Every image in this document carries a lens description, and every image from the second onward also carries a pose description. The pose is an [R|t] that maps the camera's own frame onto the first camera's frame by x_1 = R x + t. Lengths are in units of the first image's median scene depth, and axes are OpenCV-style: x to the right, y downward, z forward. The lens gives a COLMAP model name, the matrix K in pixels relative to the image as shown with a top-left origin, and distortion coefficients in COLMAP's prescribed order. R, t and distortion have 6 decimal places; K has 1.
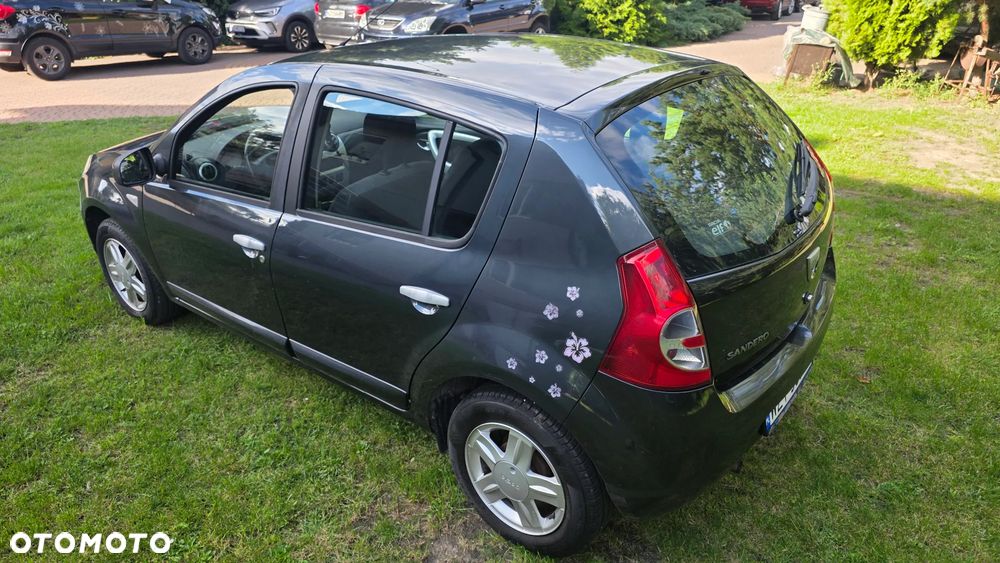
lens RADIAL K [[679.0, 0, 494.1], [0, 679.0, 298.5], [0, 0, 1]] dist [0.061451, -0.049069]
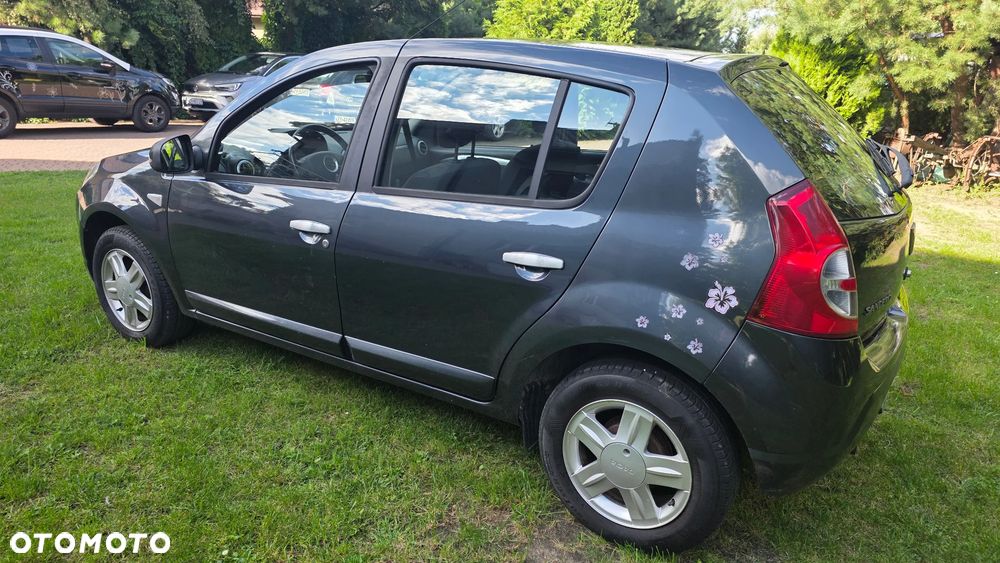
lens RADIAL K [[679.0, 0, 506.6], [0, 679.0, 290.5], [0, 0, 1]] dist [0.061451, -0.049069]
pose [[0.992975, 0.012772, 0.117633, -0.225856], [0.005026, 0.988706, -0.149781, 0.160810], [-0.118218, 0.149321, 0.981696, 0.080433]]
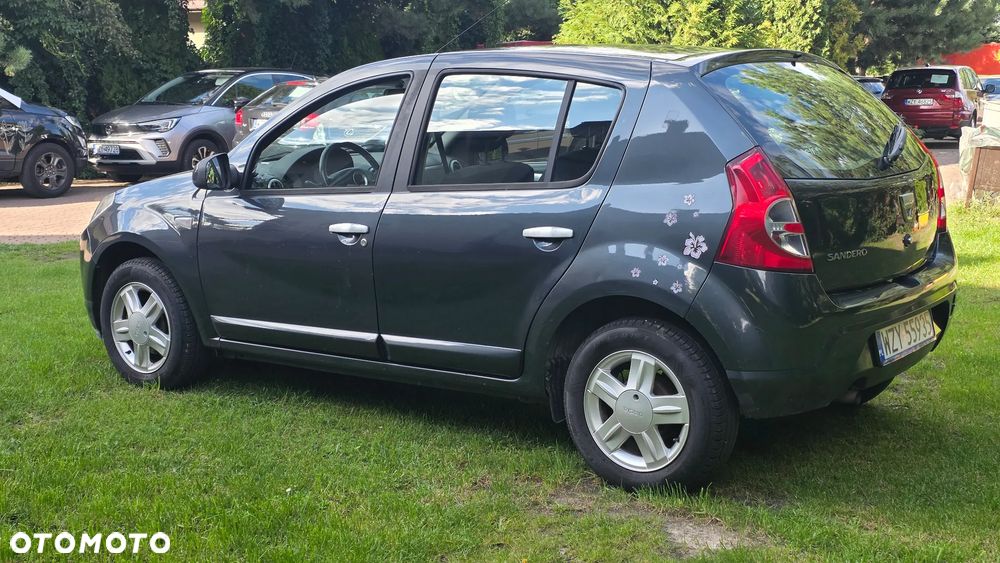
lens RADIAL K [[1355.9, 0, 500.9], [0, 1355.9, 289.9], [0, 0, 1]] dist [0.122235, 0.000000]
pose [[0.999839, -0.006452, 0.016719, -0.194672], [0.011239, 0.952420, -0.304581, 0.666406], [-0.013958, 0.304720, 0.952340, -0.924420]]
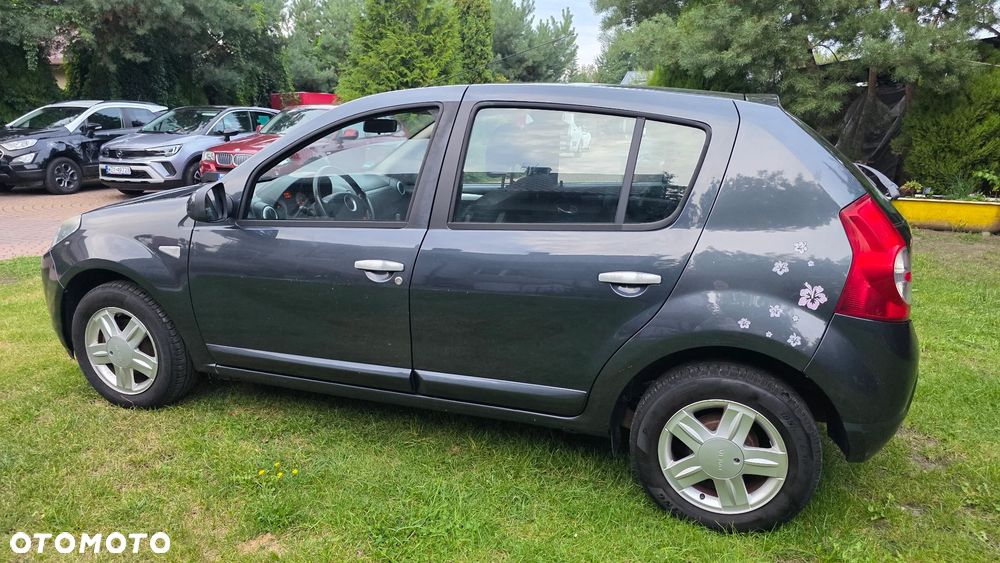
lens RADIAL K [[679.0, 0, 501.7], [0, 679.0, 287.1], [0, 0, 1]] dist [0.061451, -0.049069]
pose [[0.942413, -0.054600, 0.329965, -0.572820], [0.123911, 0.973376, -0.192837, 0.167534], [-0.310651, 0.222618, 0.924087, 0.092406]]
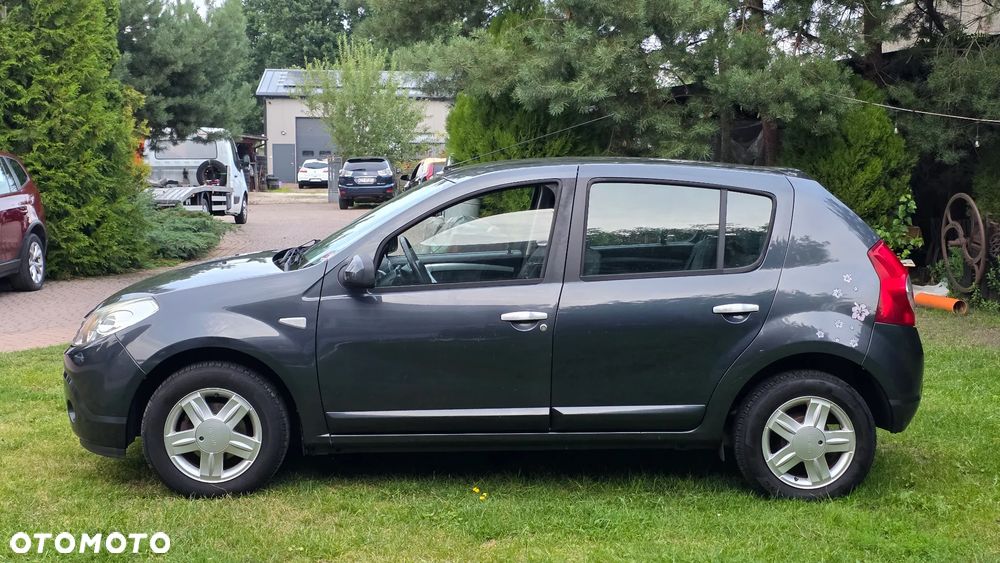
lens RADIAL K [[1368.1, 0, 501.0], [0, 1368.1, 299.7], [0, 0, 1]] dist [0.114198, 0.000000]
pose [[0.746219, -0.043632, 0.664269, -2.068891], [0.282360, 0.924388, -0.256476, 0.499783], [-0.602852, 0.378950, 0.702116, -0.594470]]
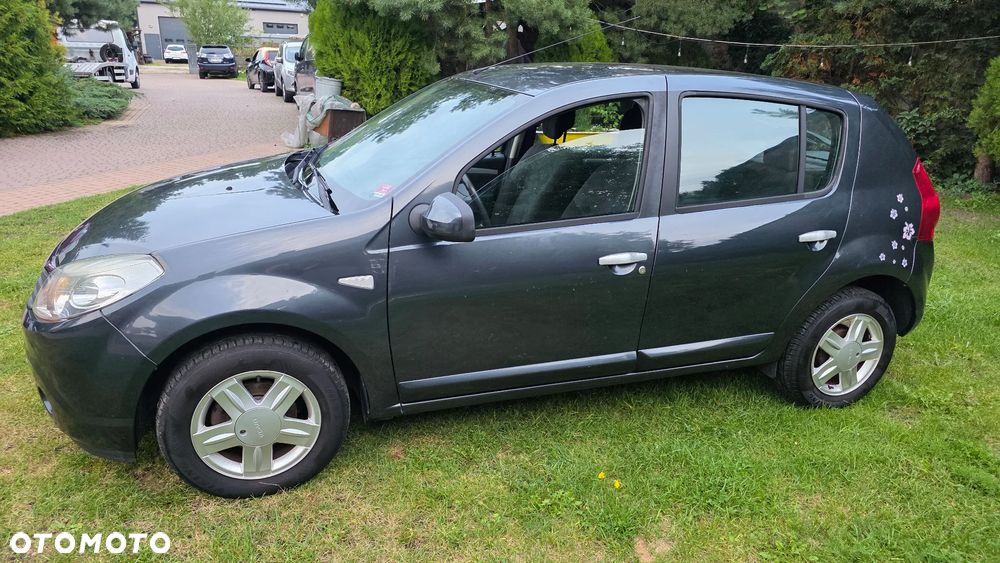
lens RADIAL K [[679.0, 0, 502.2], [0, 679.0, 286.0], [0, 0, 1]] dist [0.061451, -0.049069]
pose [[0.528114, -0.242625, 0.813774, -1.385298], [0.337407, 0.939374, 0.061106, -0.181694], [-0.779264, 0.242302, 0.577960, 0.660561]]
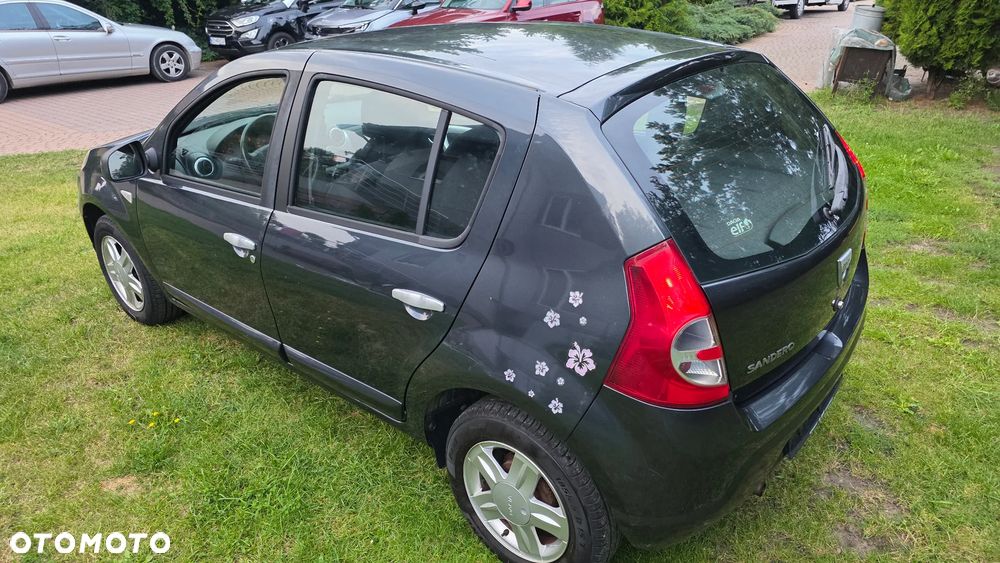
lens RADIAL K [[679.0, 0, 509.1], [0, 679.0, 289.4], [0, 0, 1]] dist [0.061451, -0.049069]
pose [[0.999798, 0.003874, -0.019725, 0.035397], [-0.004044, 0.999955, -0.008577, -0.009585], [0.019691, 0.008655, 0.999769, 0.072557]]
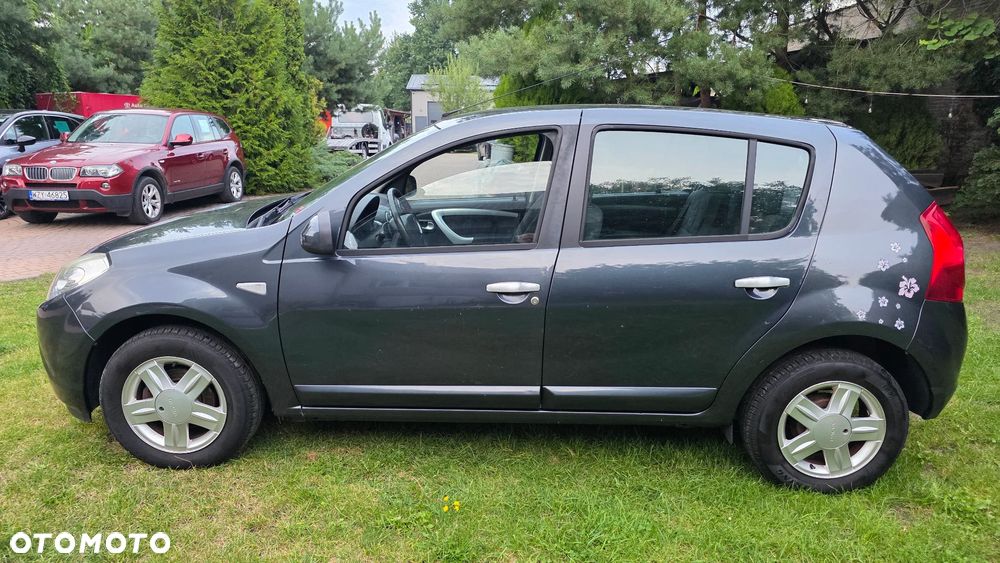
lens RADIAL K [[679.0, 0, 495.3], [0, 679.0, 288.8], [0, 0, 1]] dist [0.061451, -0.049069]
pose [[0.795088, -0.120769, 0.594348, -1.057327], [0.247525, 0.959259, -0.136209, 0.047639], [-0.553684, 0.255415, 0.792589, 0.293235]]
